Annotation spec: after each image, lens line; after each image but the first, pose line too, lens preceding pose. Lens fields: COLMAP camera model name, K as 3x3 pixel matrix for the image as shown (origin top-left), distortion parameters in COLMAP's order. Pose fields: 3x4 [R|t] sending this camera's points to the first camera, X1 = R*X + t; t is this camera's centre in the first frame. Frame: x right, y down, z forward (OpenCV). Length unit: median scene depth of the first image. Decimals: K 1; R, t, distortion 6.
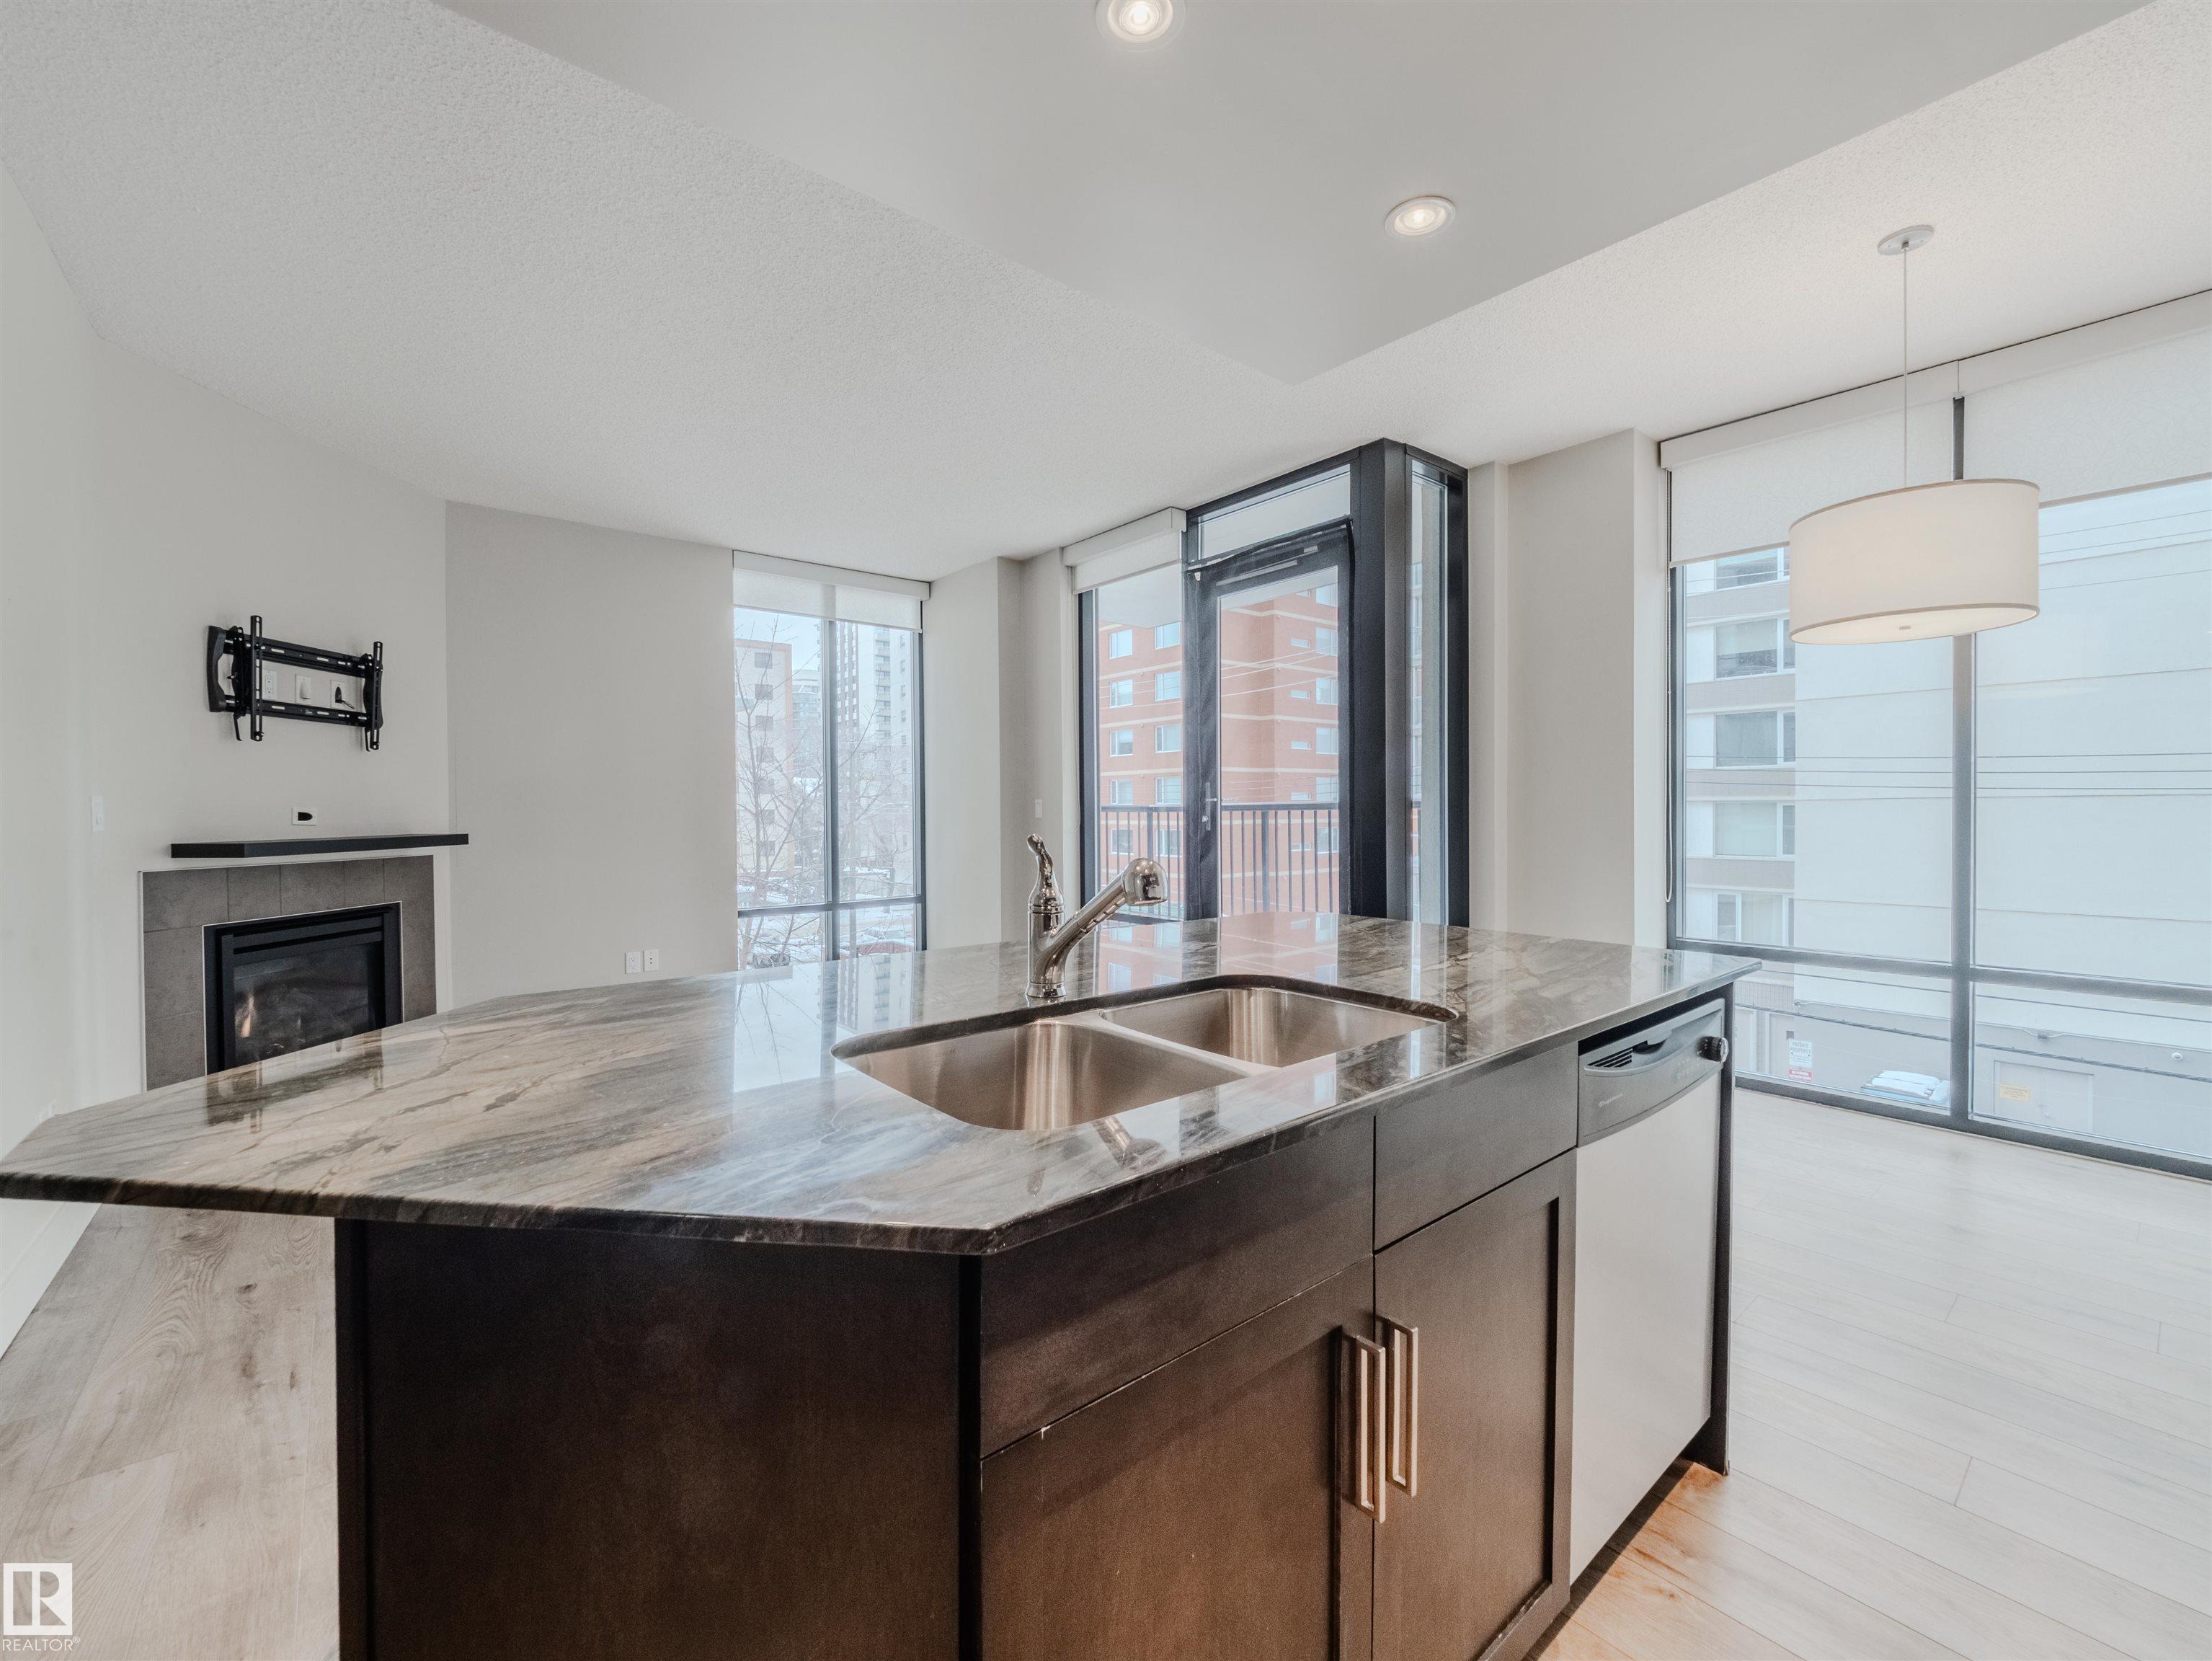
lens RADIAL K [[918.4, 0, 1103.4], [0, 918.4, 826.9], [0, 0, 1]] dist [0.000170, -0.004860]
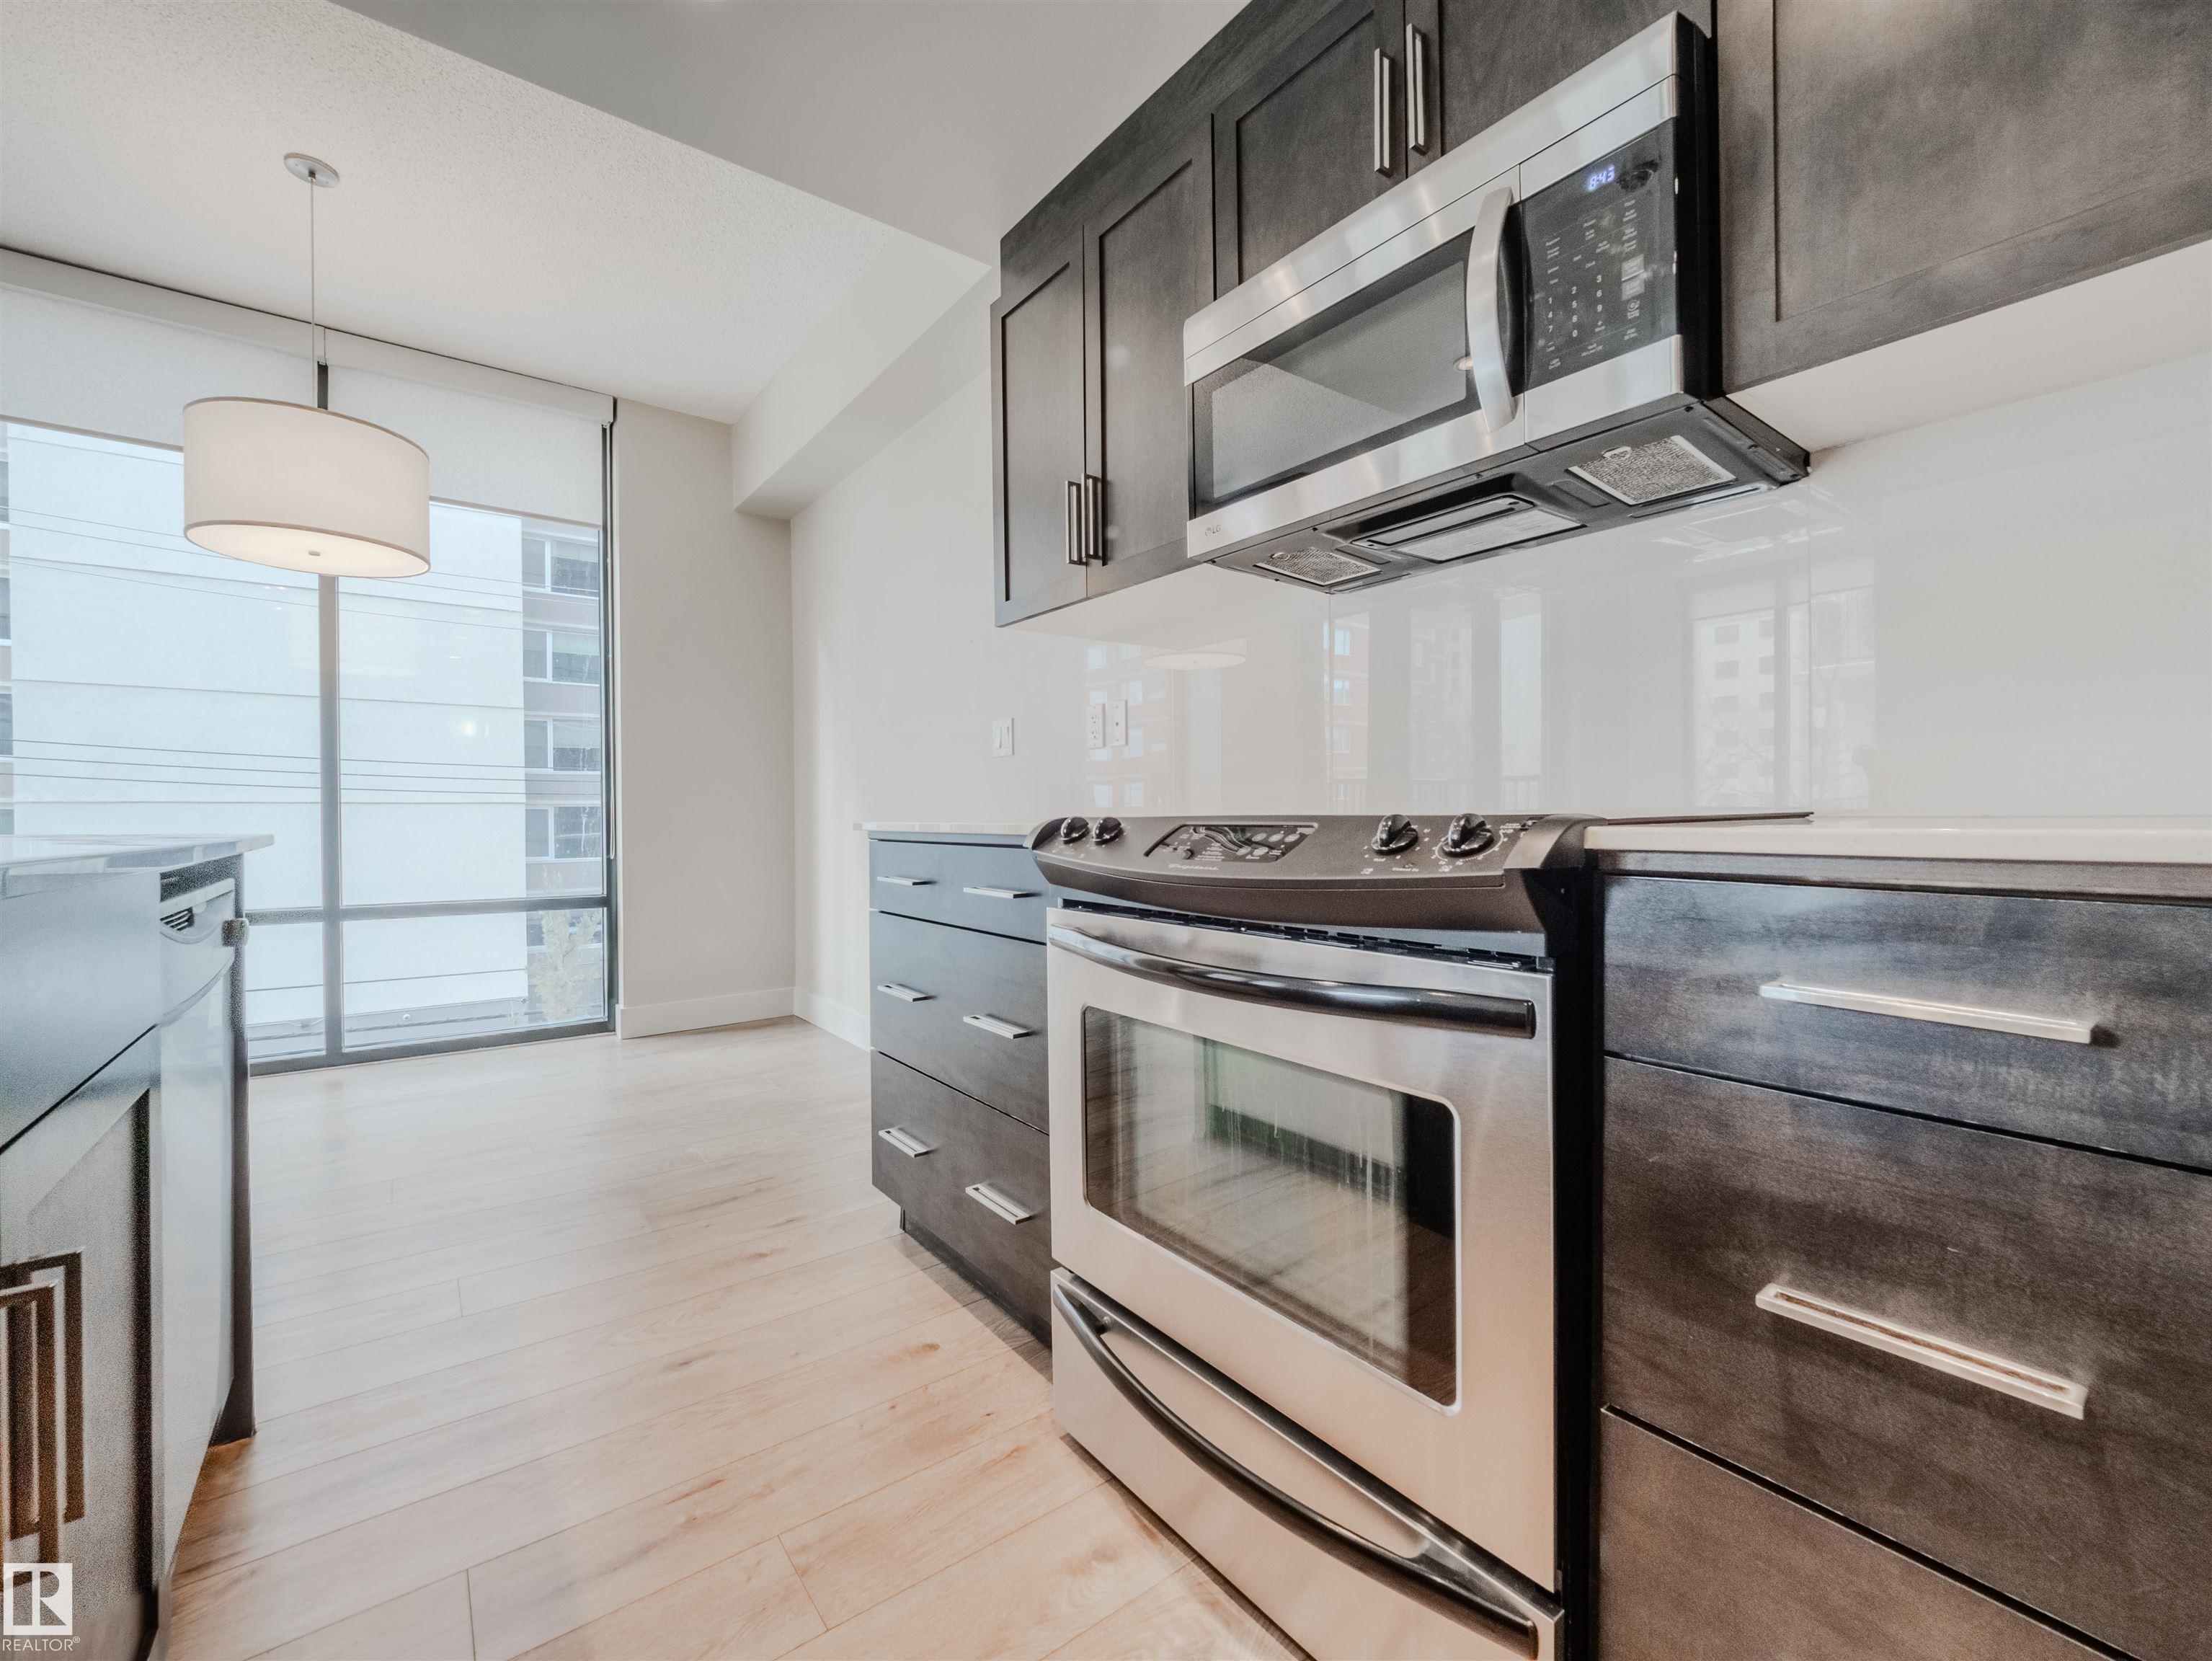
lens RADIAL K [[918.4, 0, 1100.8], [0, 918.4, 826.1], [0, 0, 1]] dist [0.000170, -0.004860]
pose [[0.043383, -0.005873, 0.999041, -0.058817], [0.021792, 0.999750, 0.004931, 0.061258], [-0.998821, 0.021557, 0.043501, 0.062145]]
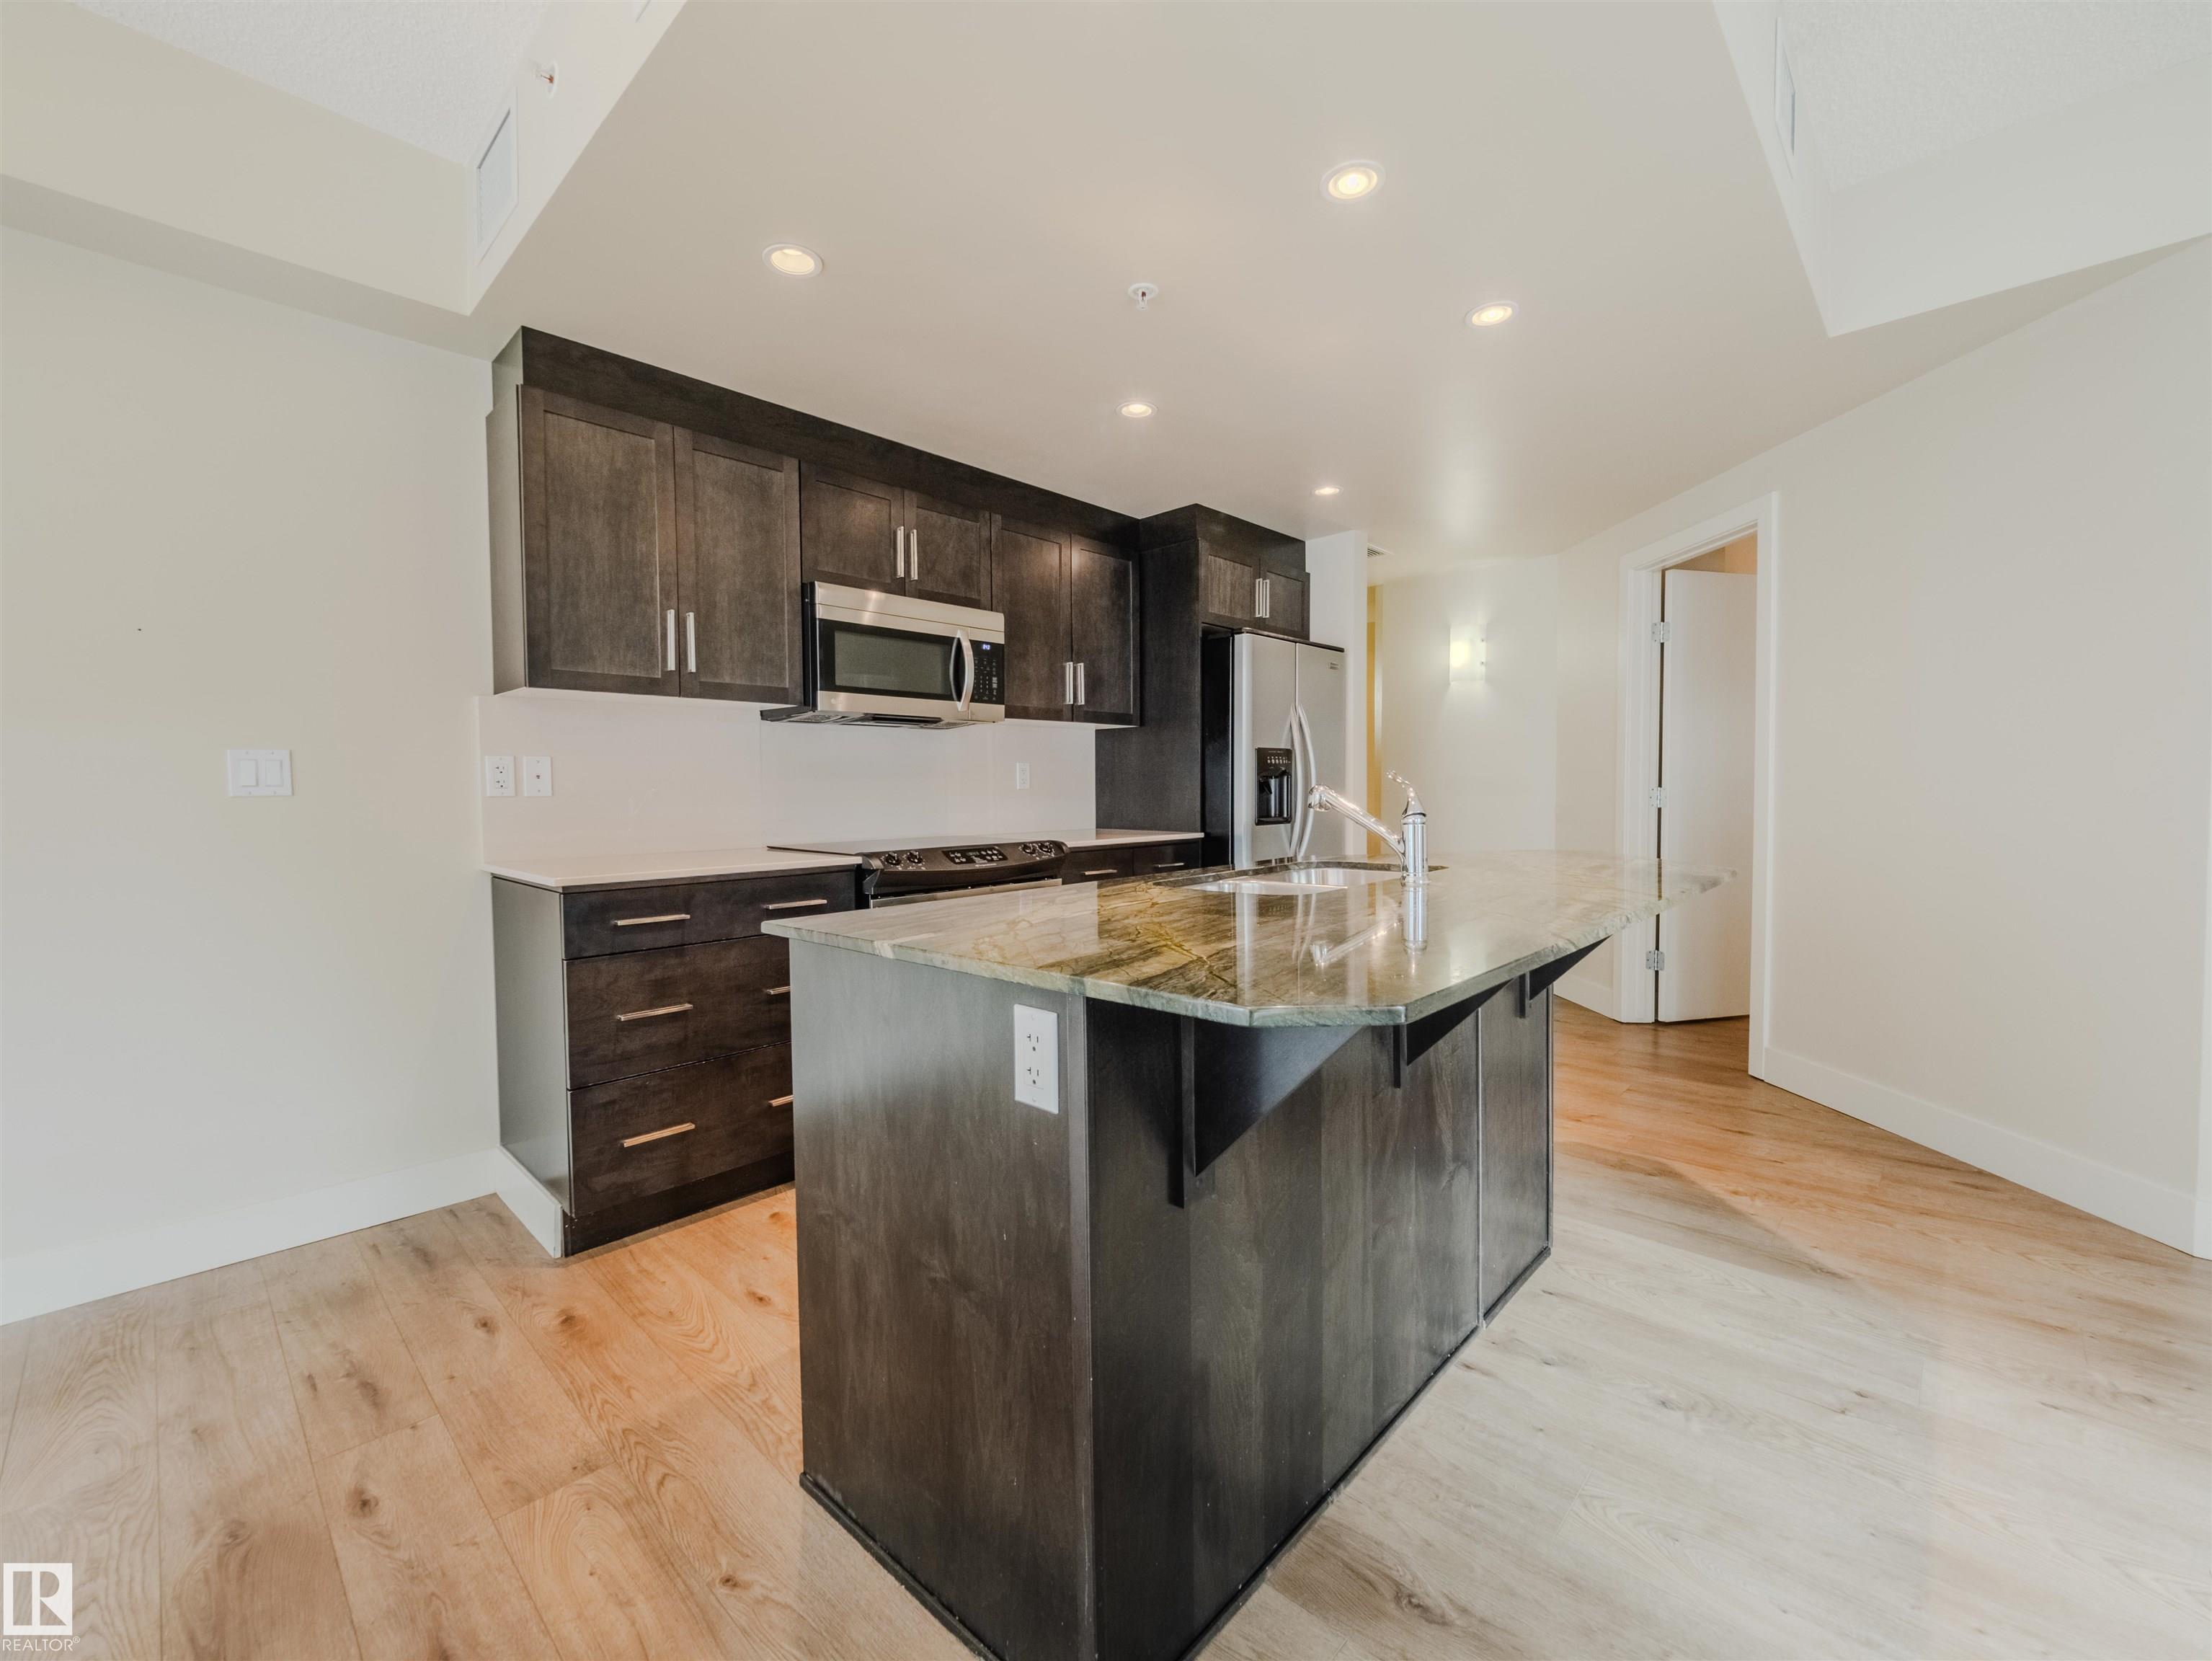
lens RADIAL K [[918.4, 0, 1102.4], [0, 918.4, 826.9], [0, 0, 1]] dist [0.000170, -0.004860]
pose [[-0.992977, 0.020587, -0.116504, 0.202823], [0.013753, 0.998154, 0.059162, 0.001480], [0.117507, 0.057144, -0.991427, 0.800519]]
